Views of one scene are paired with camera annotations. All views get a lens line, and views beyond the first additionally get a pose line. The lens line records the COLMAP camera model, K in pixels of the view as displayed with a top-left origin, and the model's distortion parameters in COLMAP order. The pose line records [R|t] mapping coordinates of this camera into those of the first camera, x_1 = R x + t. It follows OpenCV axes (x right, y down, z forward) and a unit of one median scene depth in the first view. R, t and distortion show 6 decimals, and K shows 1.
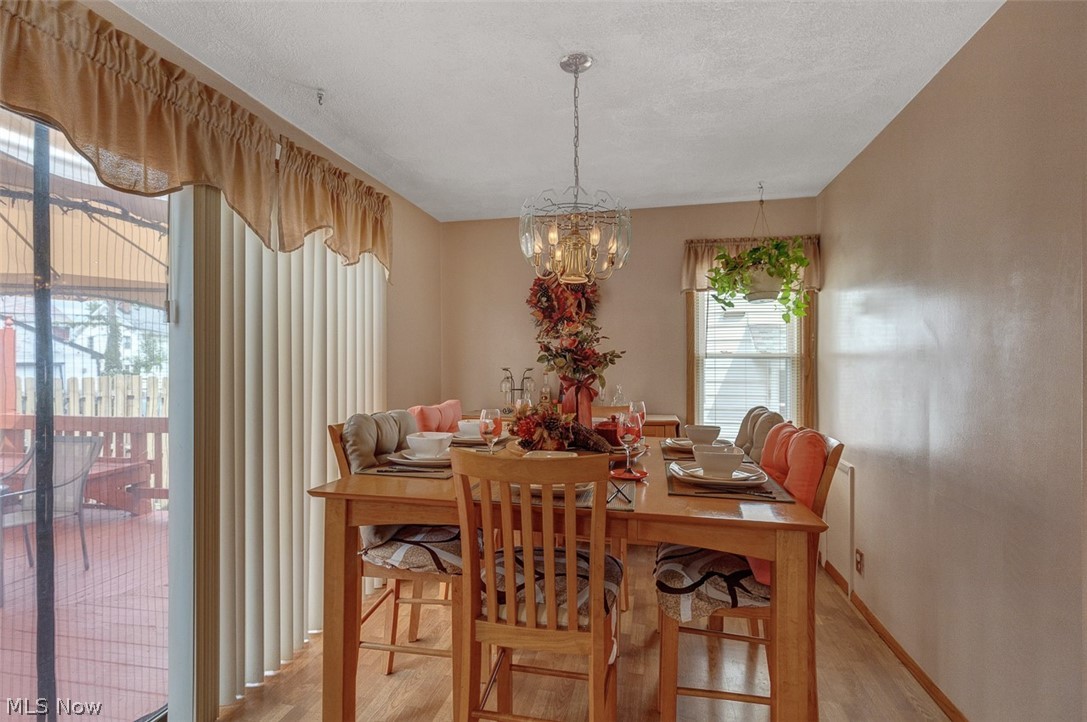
lens RADIAL K [[493.9, 0, 545.1], [0, 493.9, 365.4], [0, 0, 1]] dist [0.009856, -0.000563]
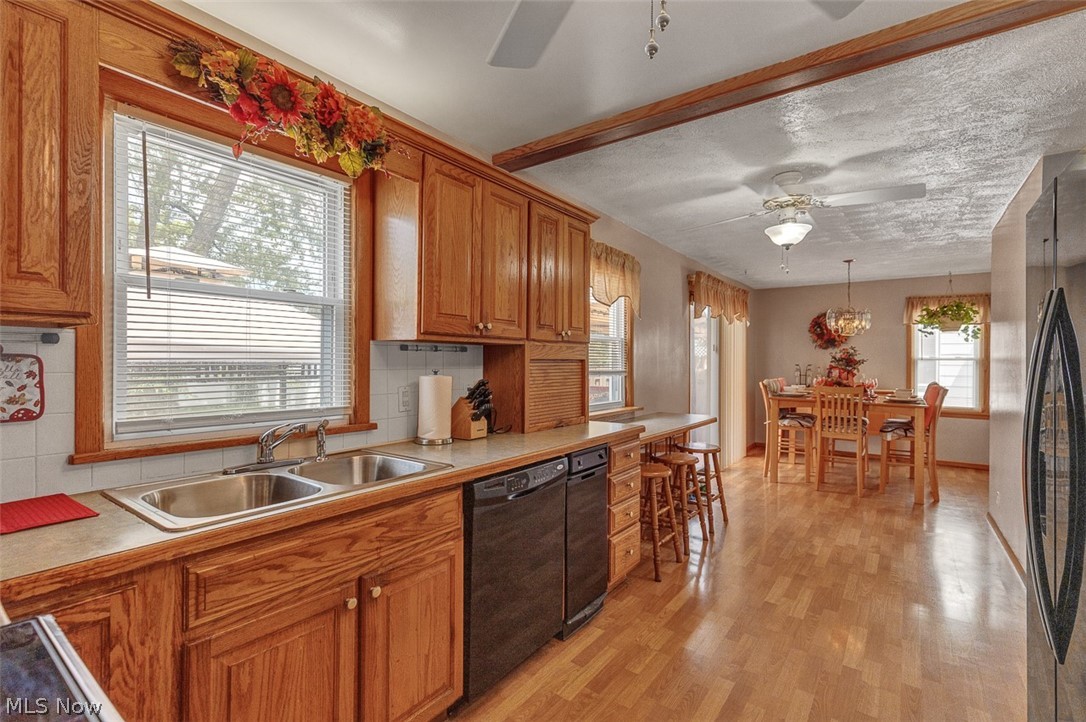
lens RADIAL K [[493.5, 0, 539.4], [0, 493.5, 362.3], [0, 0, 1]] dist [0.009856, -0.000563]
pose [[0.915330, 0.008208, -0.402622, -0.261003], [-0.002999, 0.999904, 0.013564, -0.028780], [0.402694, -0.011208, 0.915266, -1.462632]]
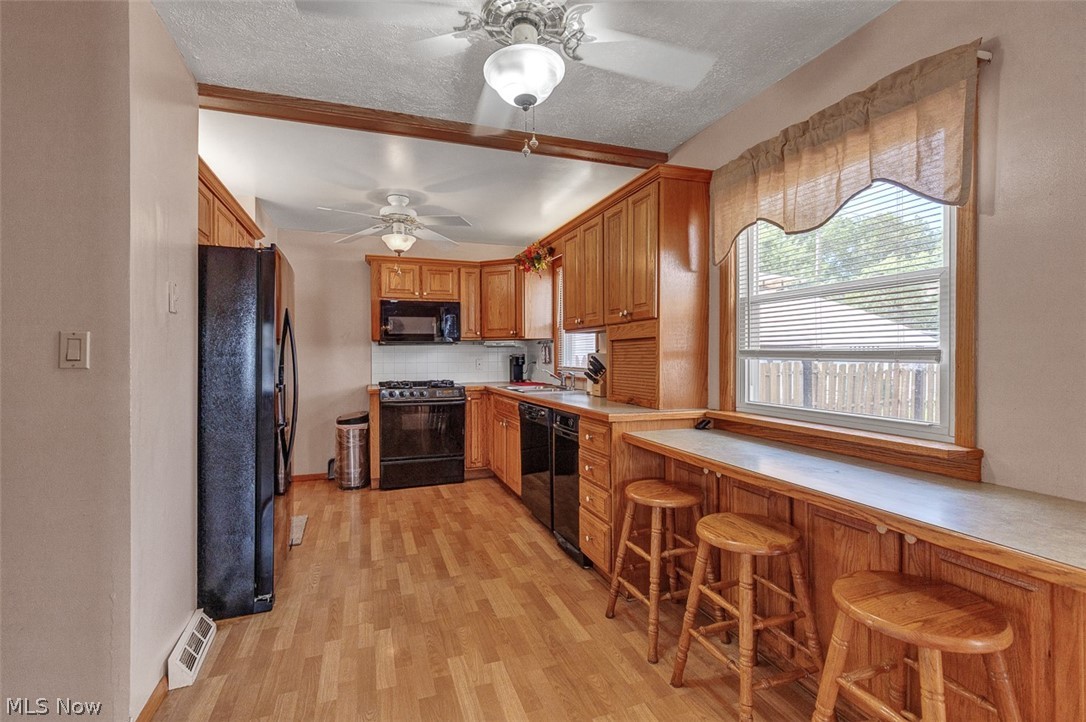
lens RADIAL K [[493.5, 0, 542.4], [0, 493.5, 354.3], [0, 0, 1]] dist [0.009856, -0.000563]
pose [[-0.838916, -0.000627, -0.544260, 0.760496], [0.006787, 0.999910, -0.011614, 0.119013], [0.544218, -0.013437, -0.838836, 3.448172]]
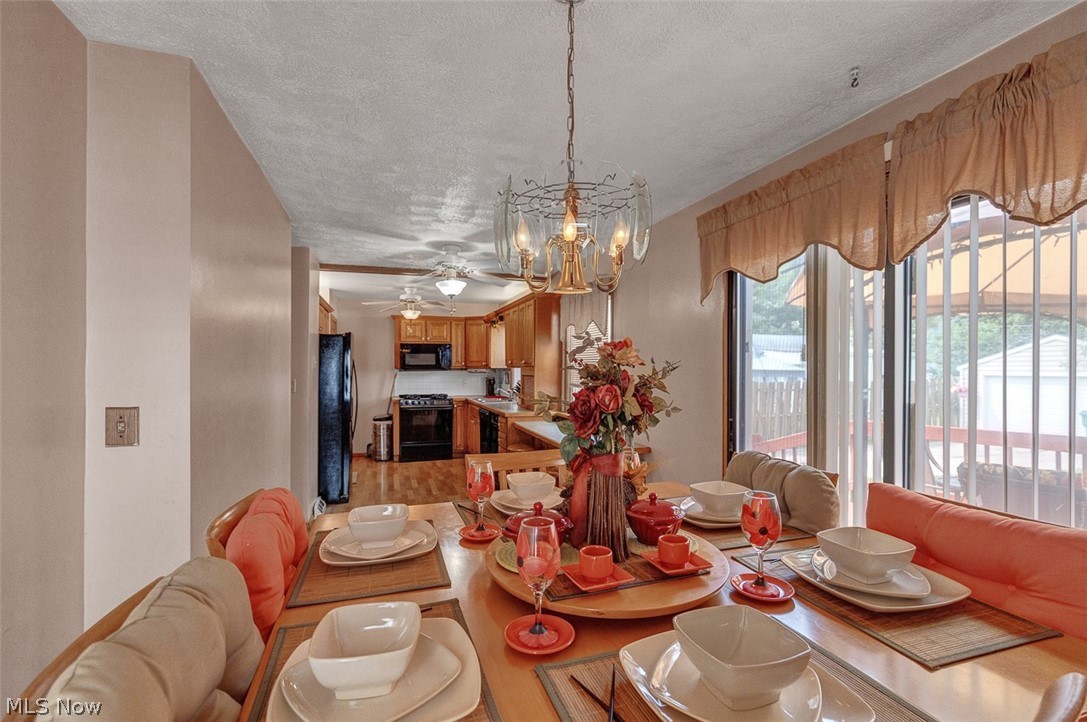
lens RADIAL K [[493.9, 0, 541.1], [0, 493.9, 369.0], [0, 0, 1]] dist [0.009856, -0.000563]
pose [[-0.861683, -0.003322, -0.507437, 1.474965], [-0.001438, 0.999991, -0.004104, -0.055434], [0.507446, -0.002806, -0.861679, 6.289799]]
